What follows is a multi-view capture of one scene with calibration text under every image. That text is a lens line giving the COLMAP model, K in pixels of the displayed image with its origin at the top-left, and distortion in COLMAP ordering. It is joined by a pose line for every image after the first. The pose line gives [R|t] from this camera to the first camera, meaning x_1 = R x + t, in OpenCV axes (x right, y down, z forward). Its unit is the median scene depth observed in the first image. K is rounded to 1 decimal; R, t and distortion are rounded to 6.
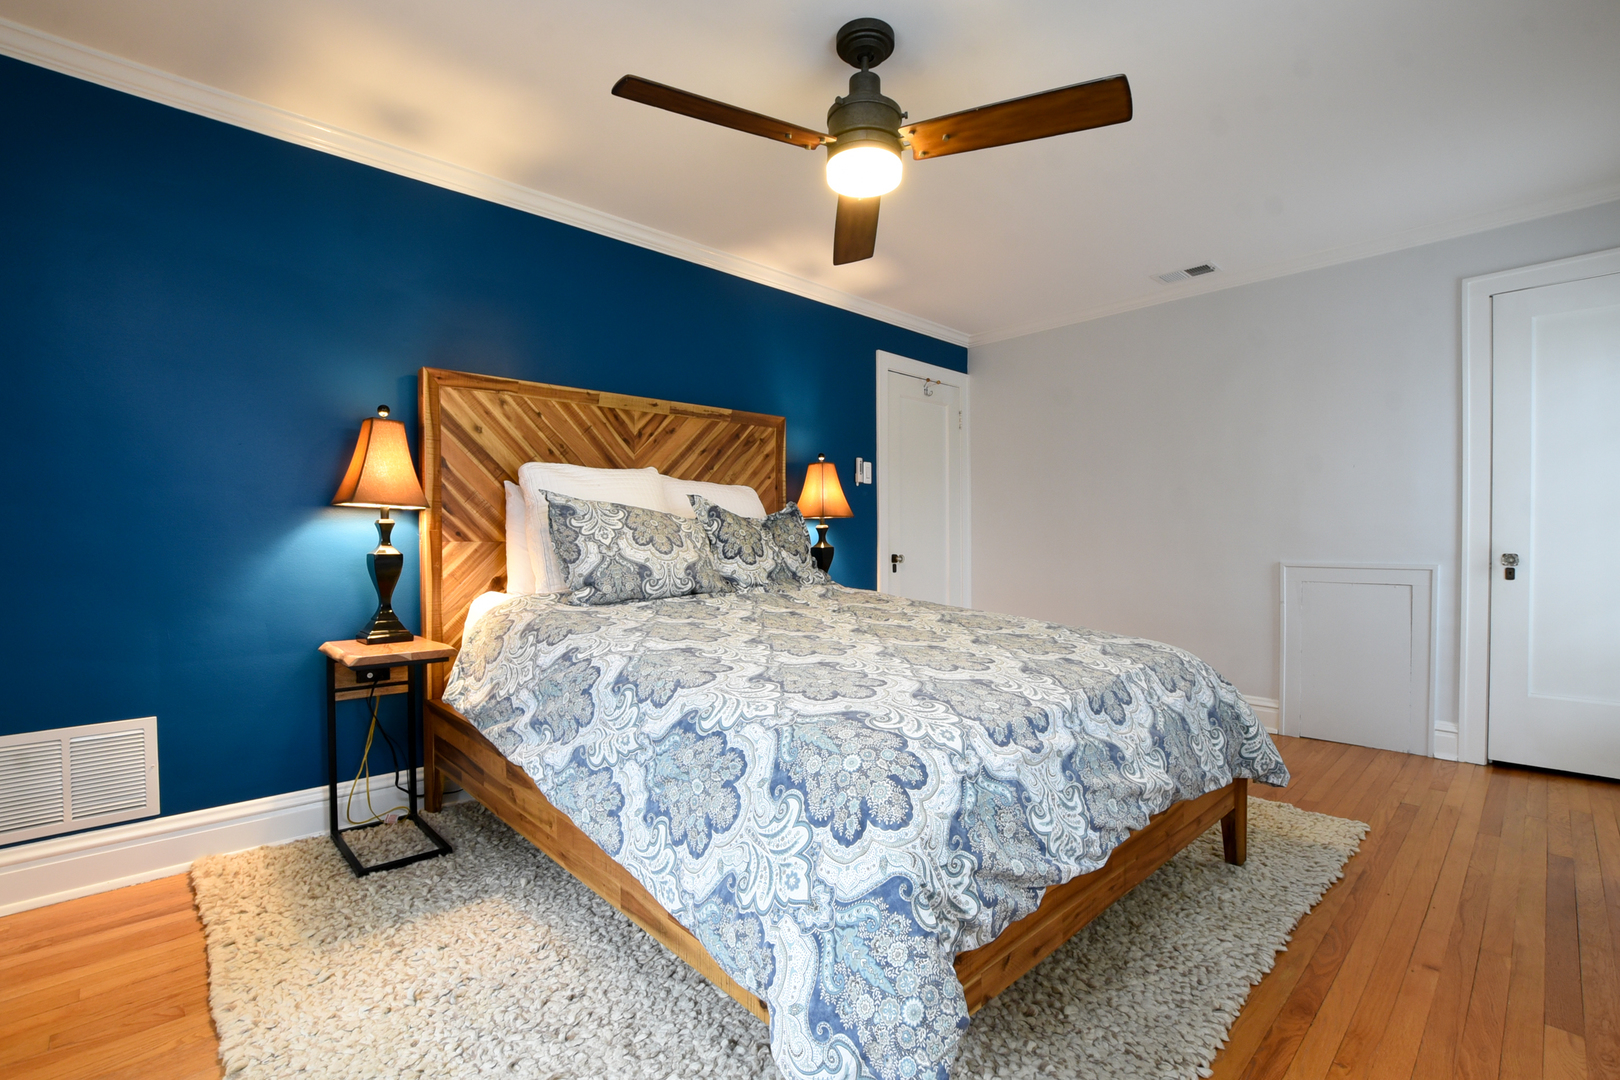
lens RADIAL K [[705.5, 0, 834.9], [0, 705.5, 534.6], [0, 0, 1]] dist [-0.028661, 0.002810]
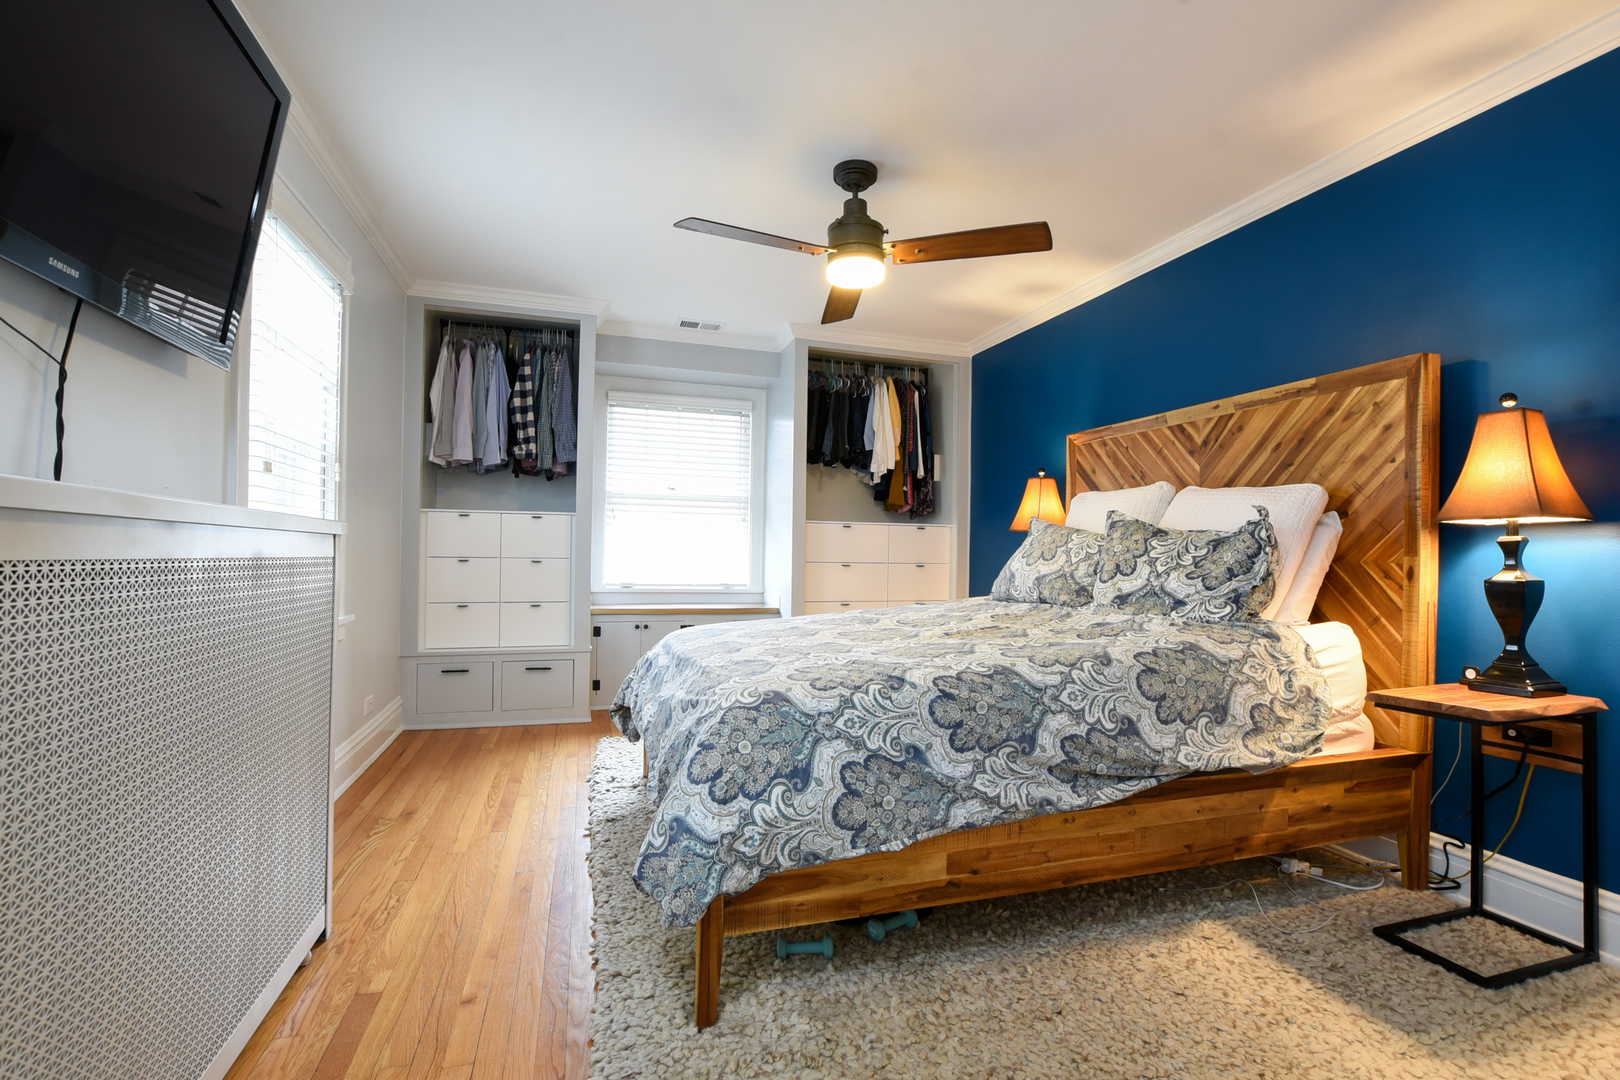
lens RADIAL K [[705.5, 0, 803.9], [0, 705.5, 536.2], [0, 0, 1]] dist [-0.028661, 0.002810]
pose [[-0.458913, -0.018055, -0.888298, 1.007590], [-0.014010, 0.999816, -0.013083, -0.001078], [0.888371, 0.006442, -0.459081, 1.229503]]
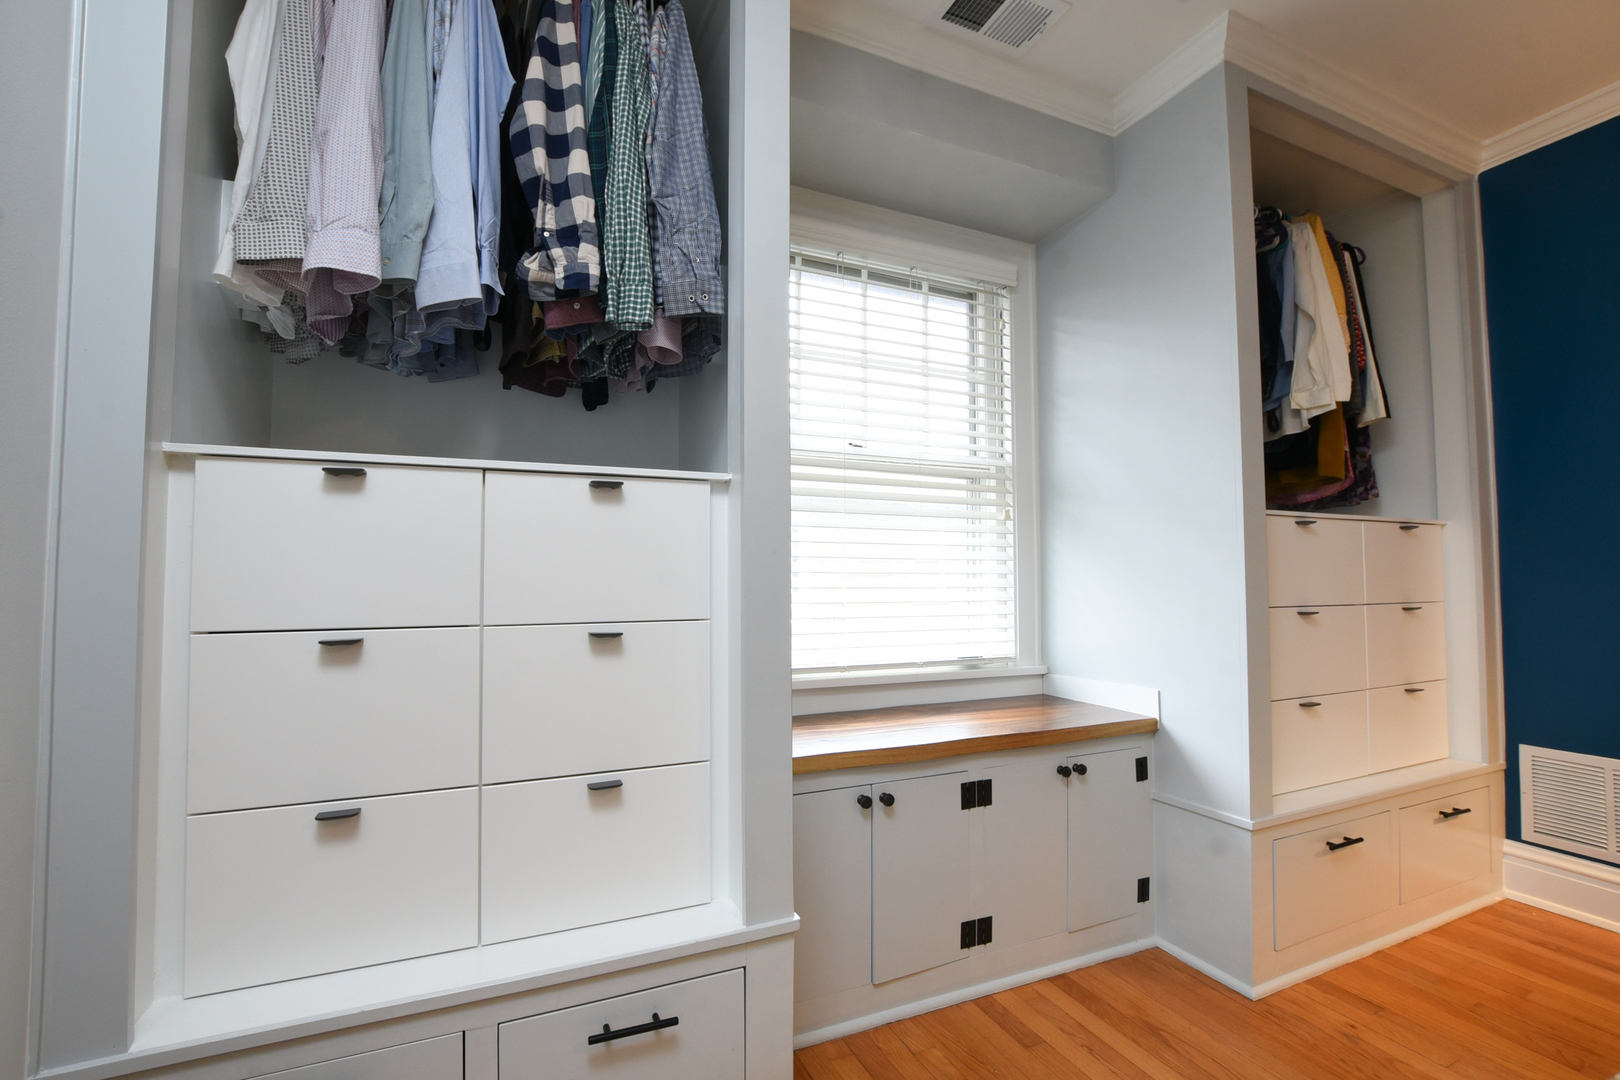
lens RADIAL K [[705.5, 0, 807.9], [0, 705.5, 539.8], [0, 0, 1]] dist [-0.028661, 0.002810]
pose [[-0.360278, -0.029337, -0.932383, 0.562221], [-0.005390, 0.999554, -0.029367, -0.005217], [0.932829, -0.005555, -0.360276, 0.647758]]
